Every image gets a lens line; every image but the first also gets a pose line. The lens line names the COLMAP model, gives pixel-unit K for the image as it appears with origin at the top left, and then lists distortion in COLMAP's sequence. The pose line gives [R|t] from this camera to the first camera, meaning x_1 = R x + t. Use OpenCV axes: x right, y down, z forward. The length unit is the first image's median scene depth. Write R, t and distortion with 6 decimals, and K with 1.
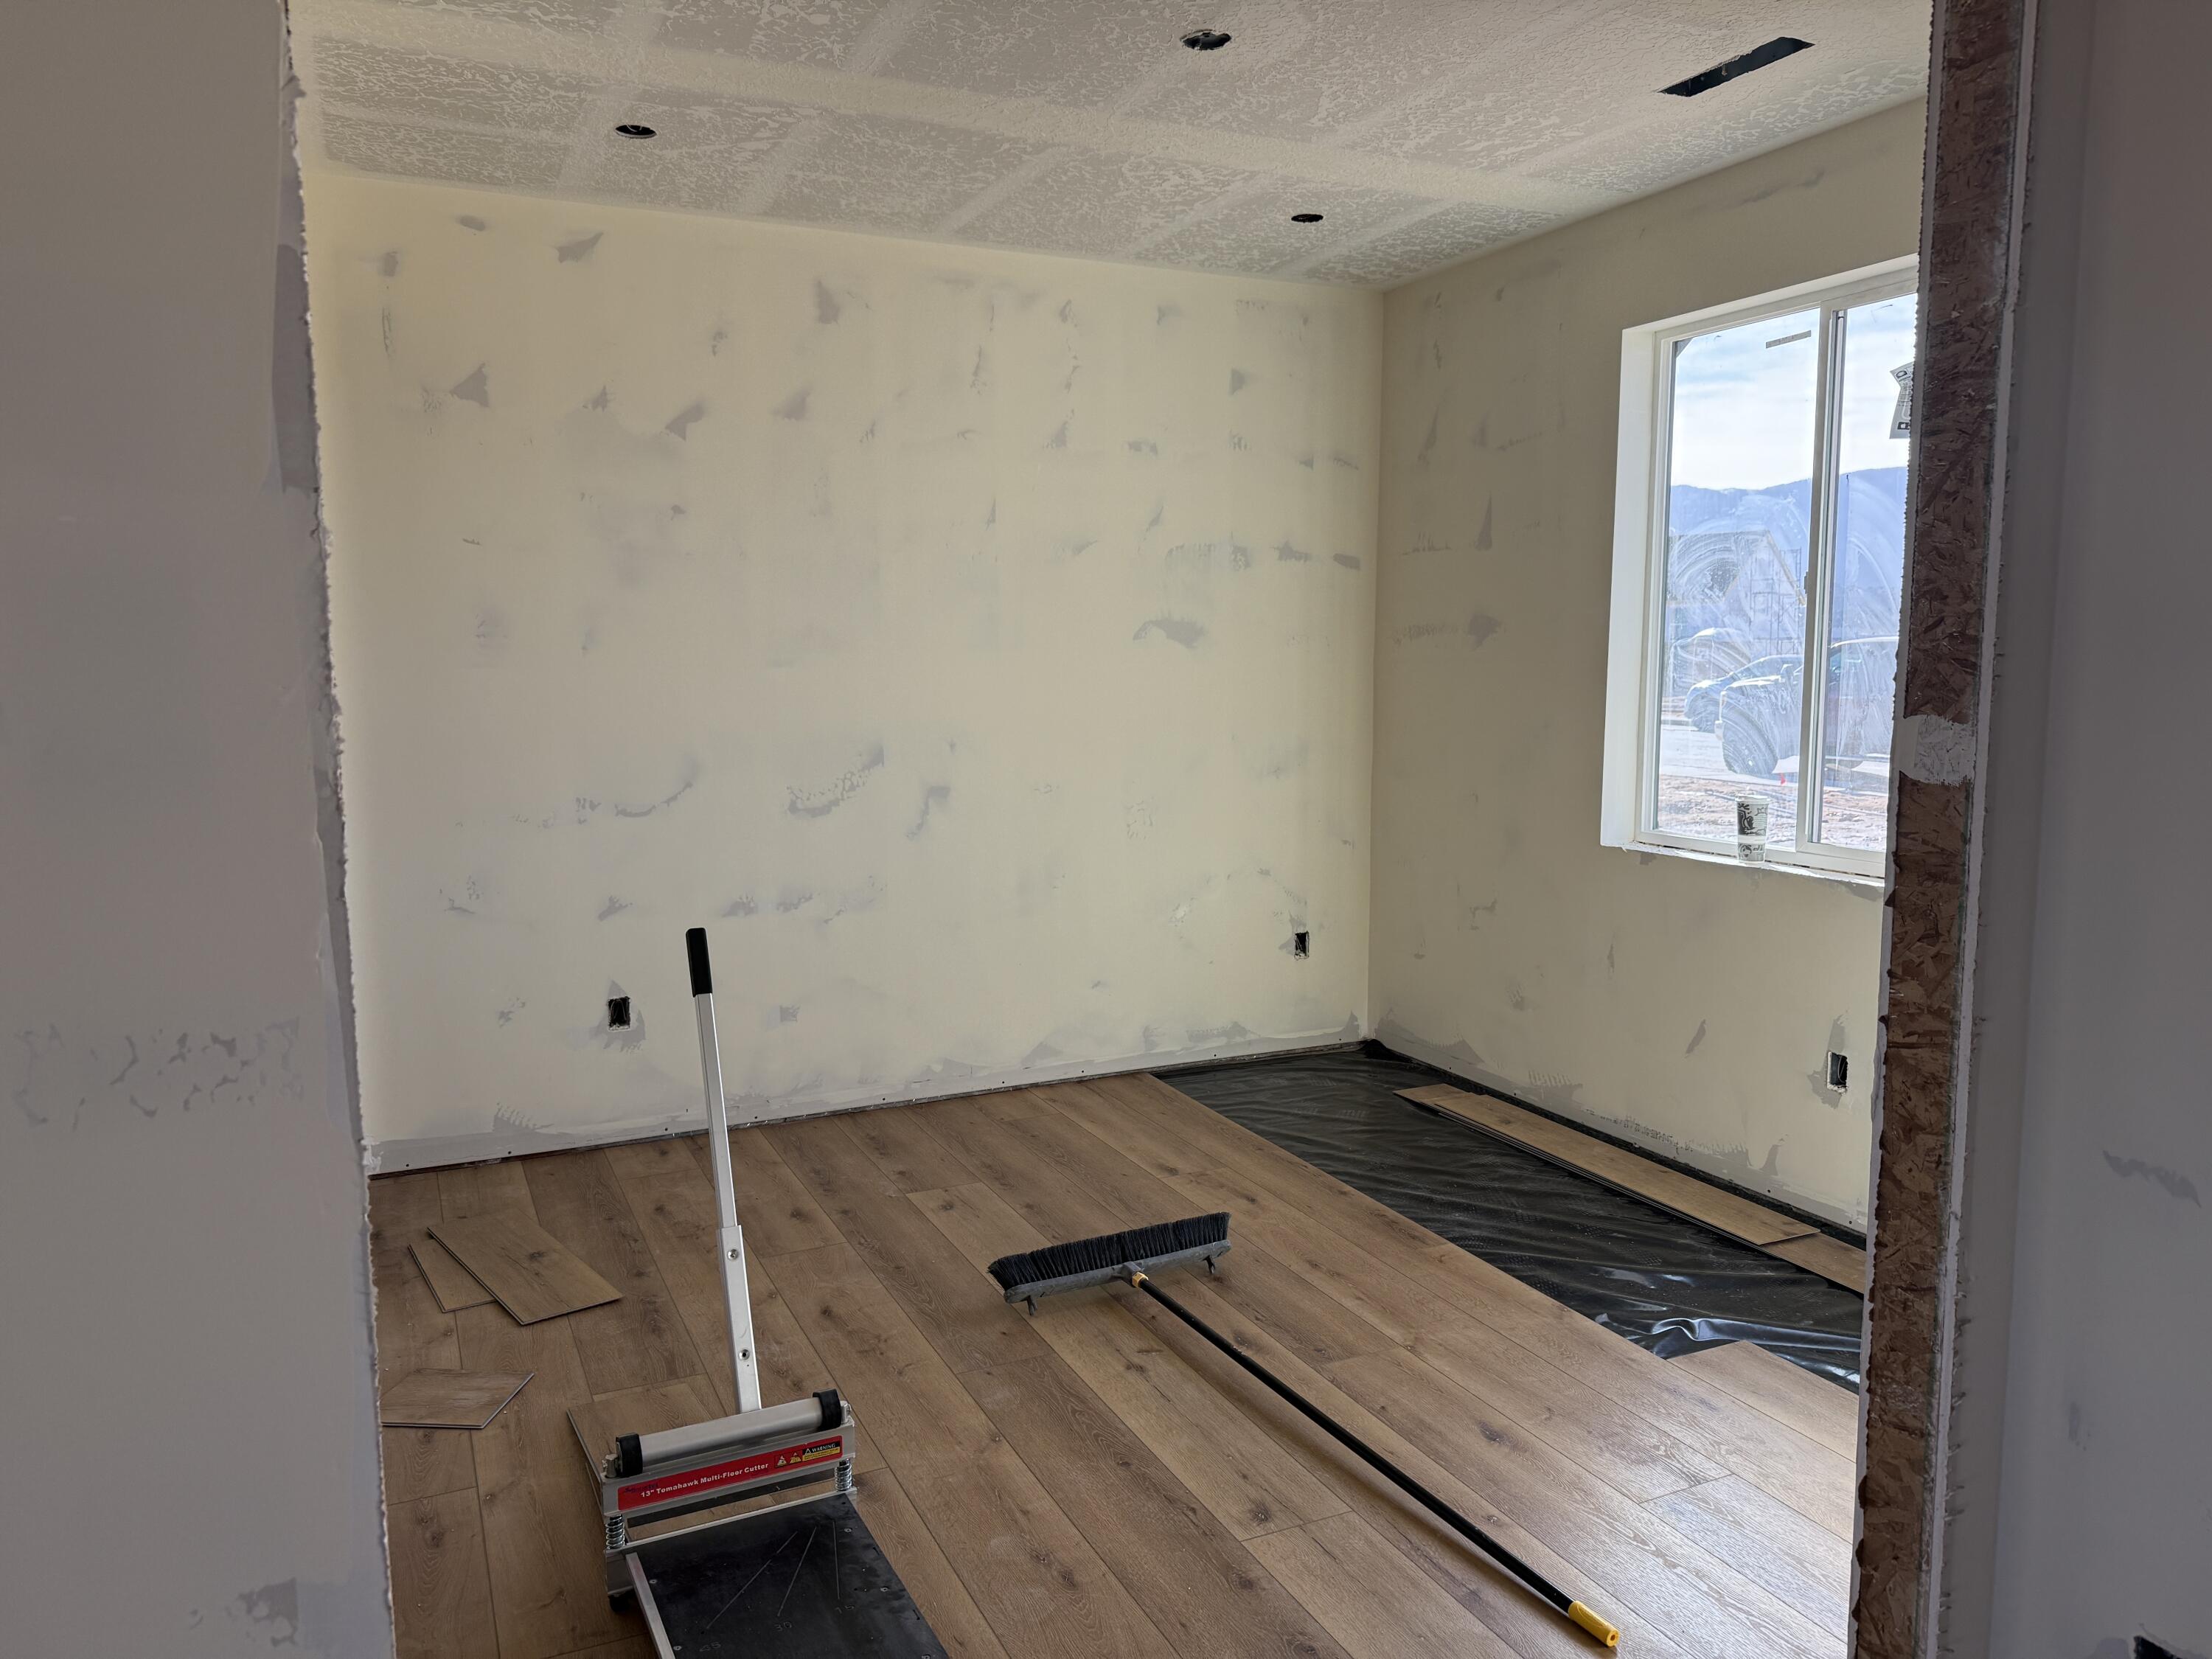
lens RADIAL K [[1541.0, 0, 1103.7], [0, 1541.0, 828.3], [0, 0, 1]] dist [0.047517, -0.054820]
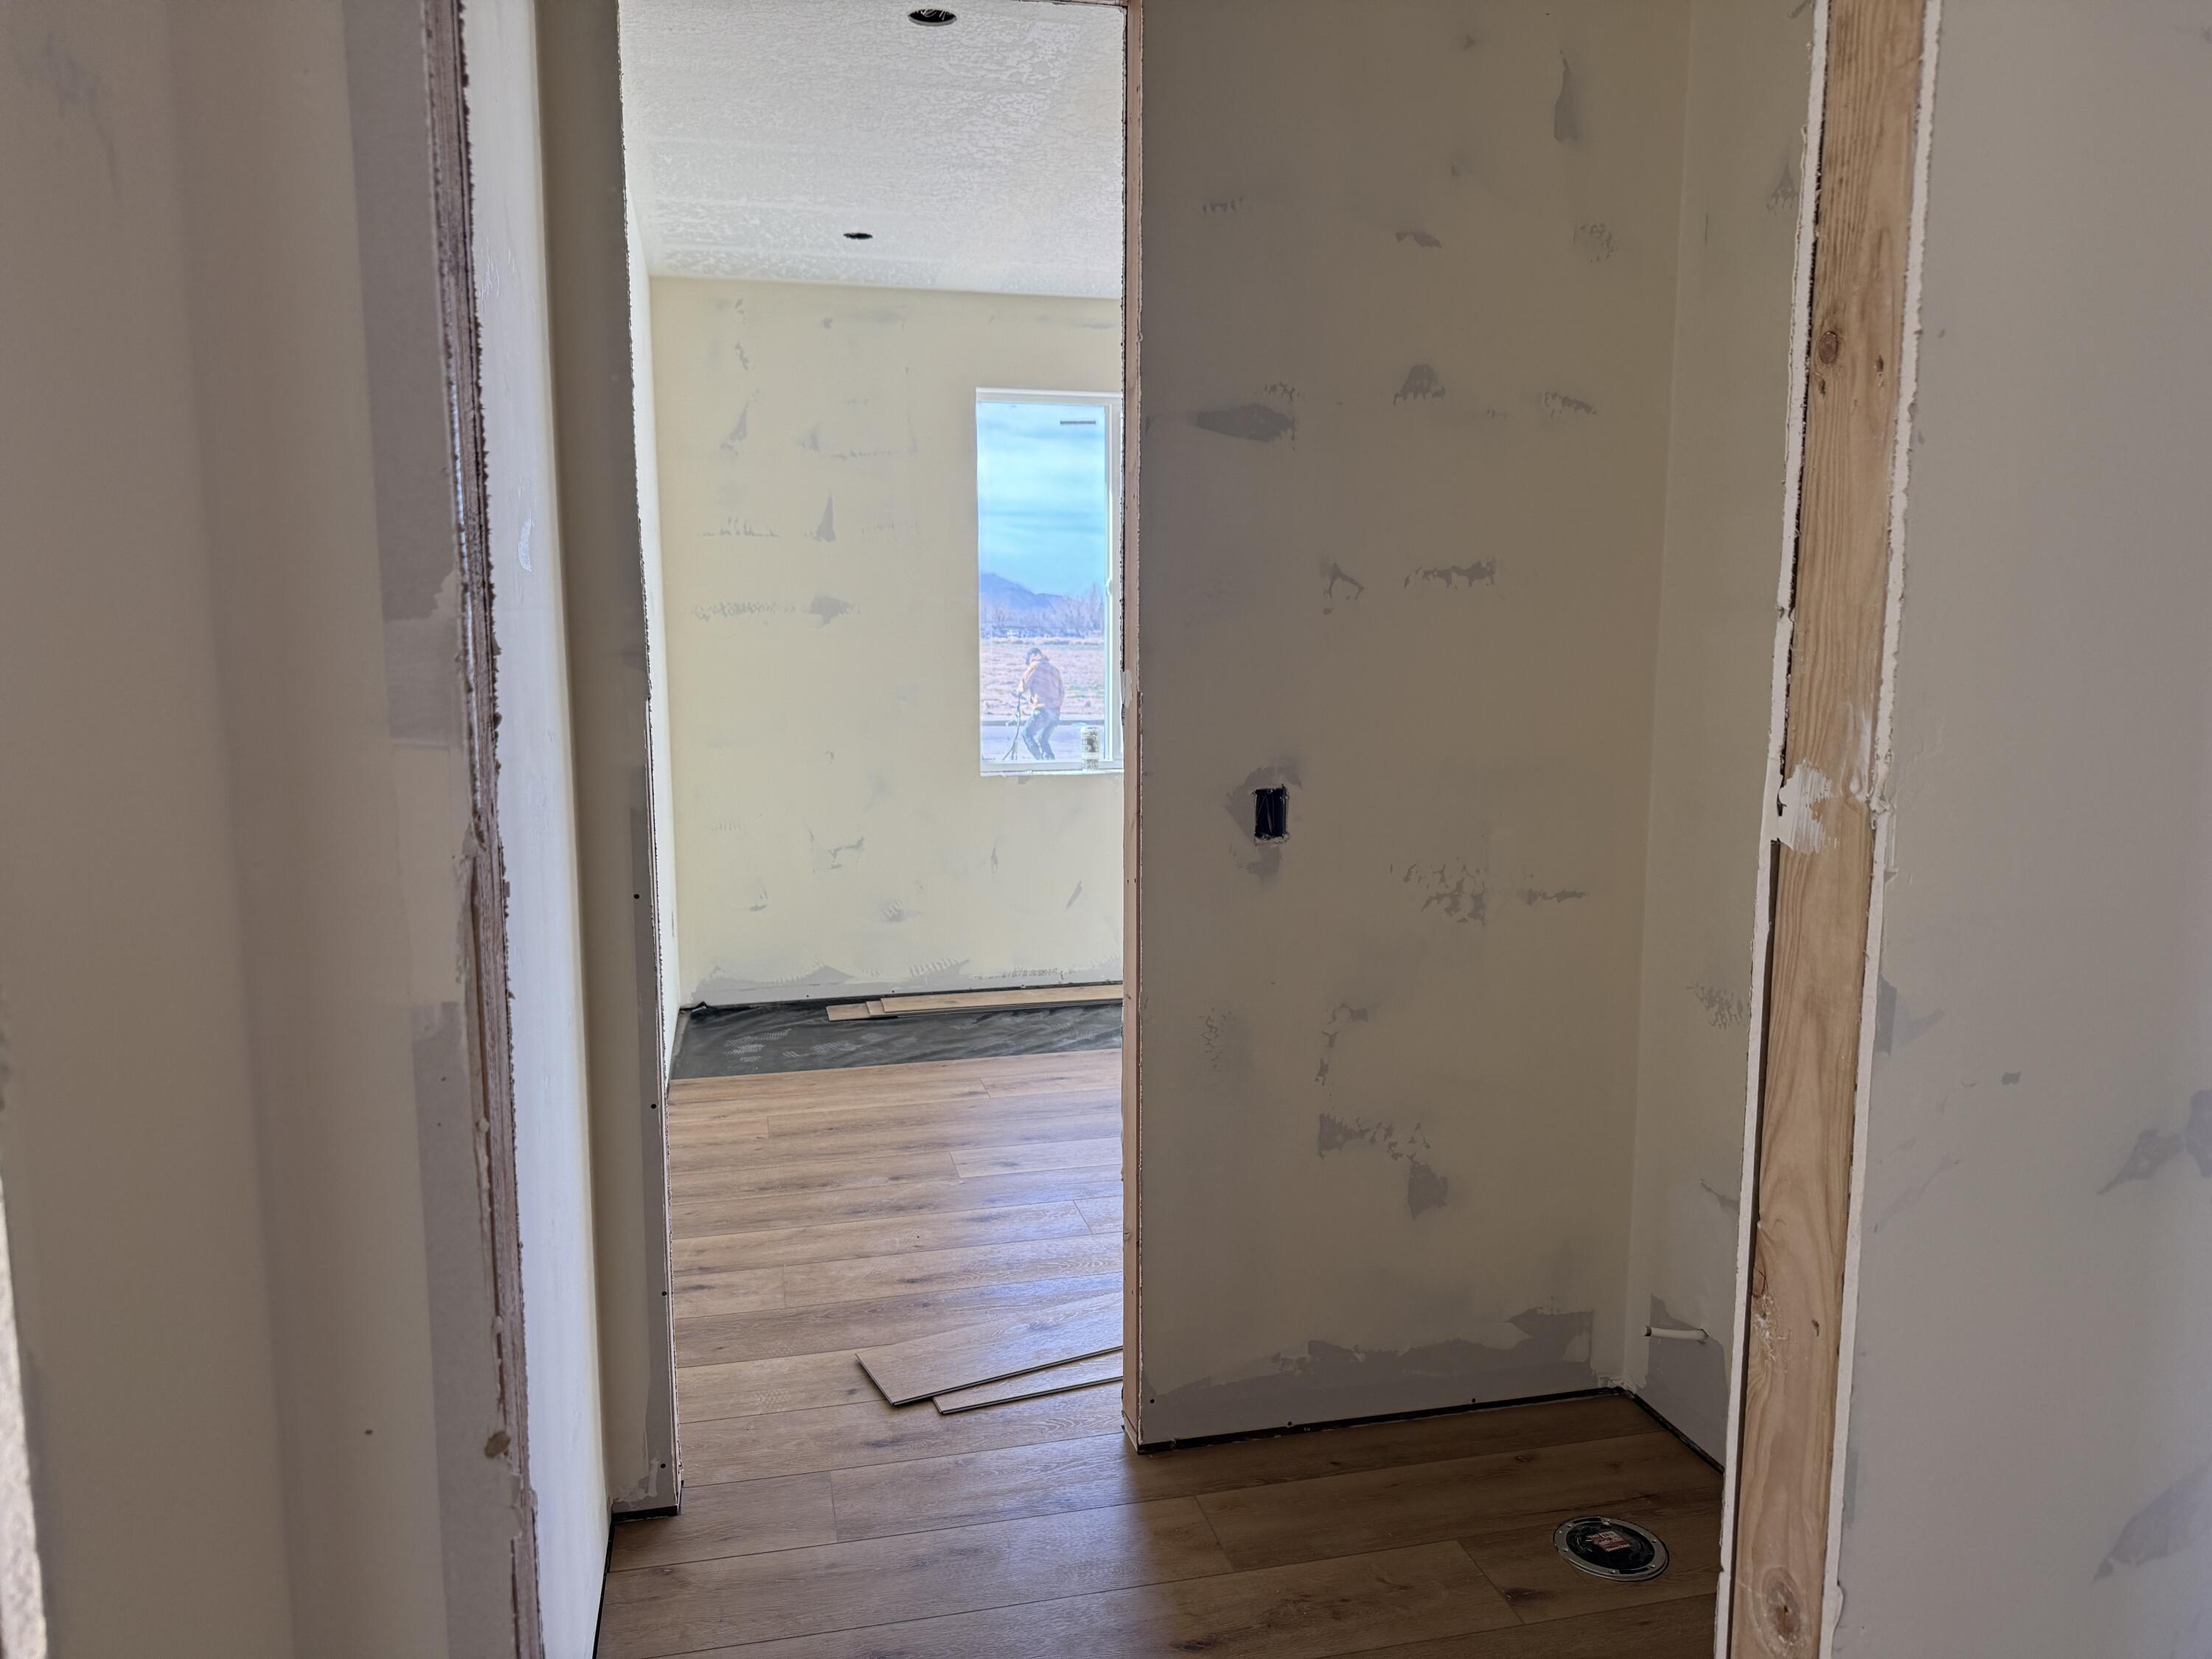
lens RADIAL K [[1541.0, 0, 1152.1], [0, 1541.0, 836.8], [0, 0, 1]] dist [0.047517, -0.054820]
pose [[0.166134, -0.131765, 0.977260, -1.005523], [0.107792, 0.987520, 0.114824, -0.077301], [-0.980194, 0.086264, 0.178263, 0.652851]]
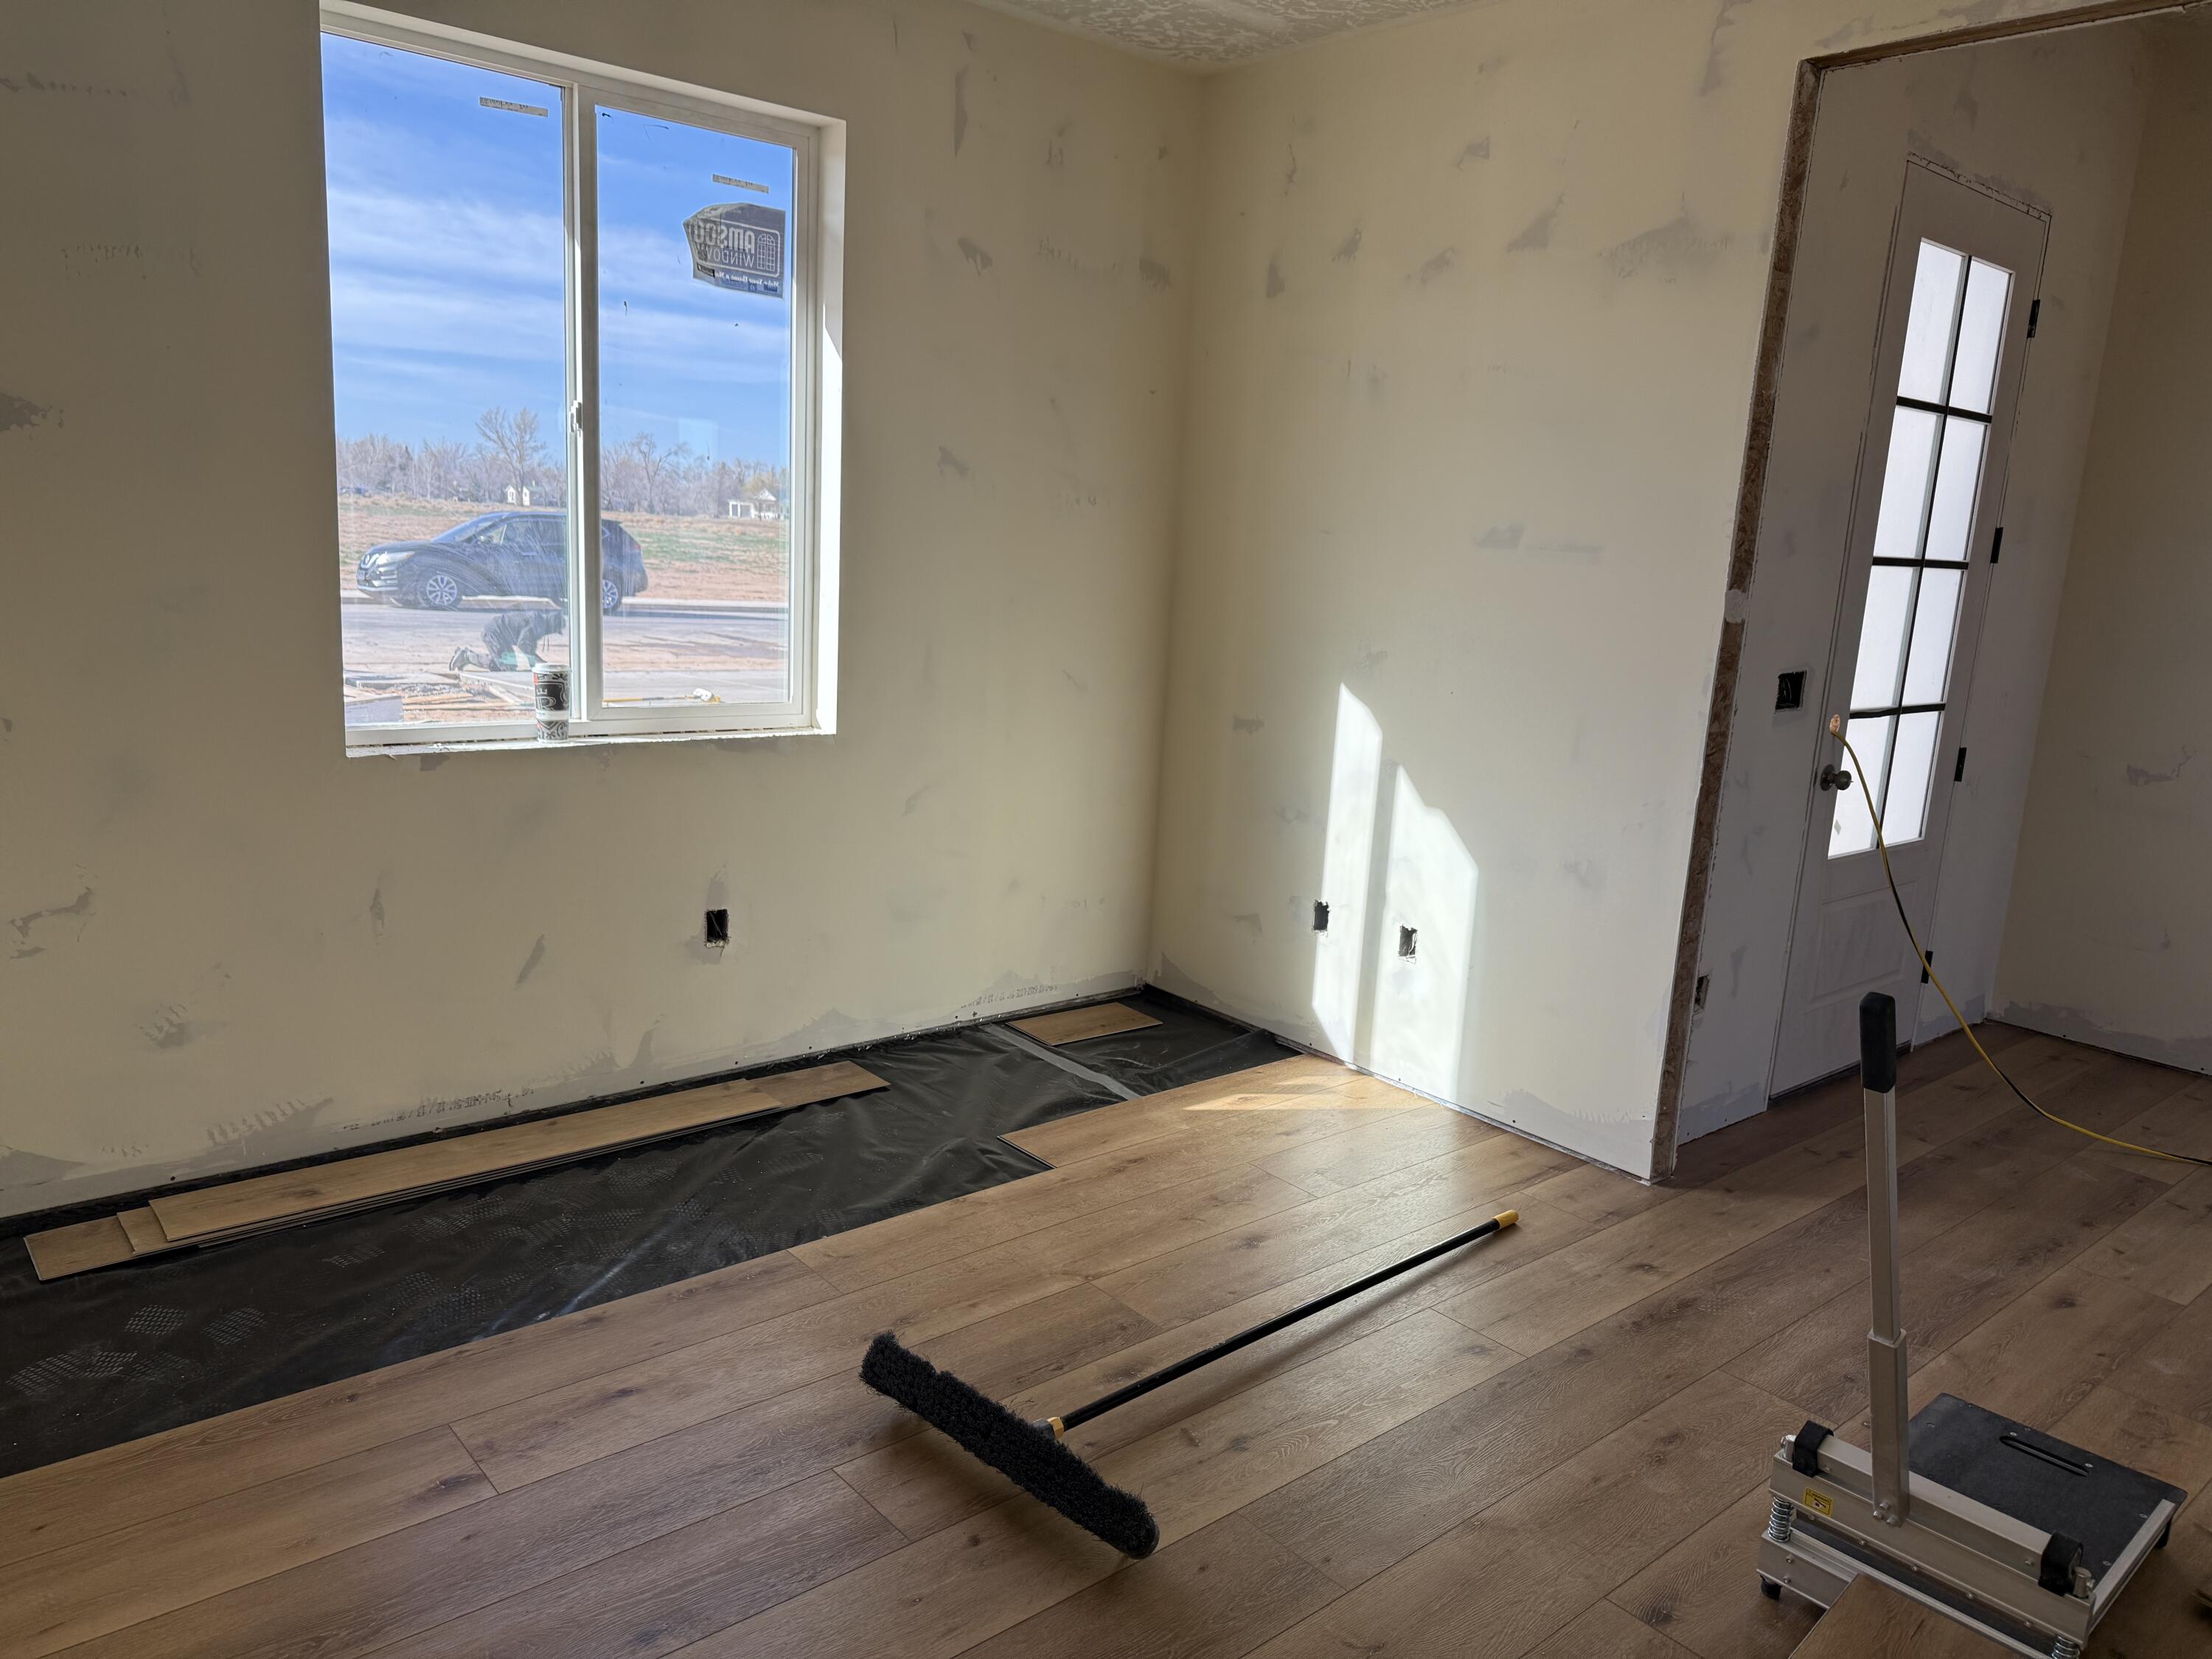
lens RADIAL K [[1541.0, 0, 1106.5], [0, 1541.0, 834.1], [0, 0, 1]] dist [0.047517, -0.054820]
pose [[-0.276601, -0.198383, 0.940285, -0.468164], [0.053229, 0.973795, 0.221111, -0.097715], [-0.959510, 0.111210, -0.258793, 0.896002]]
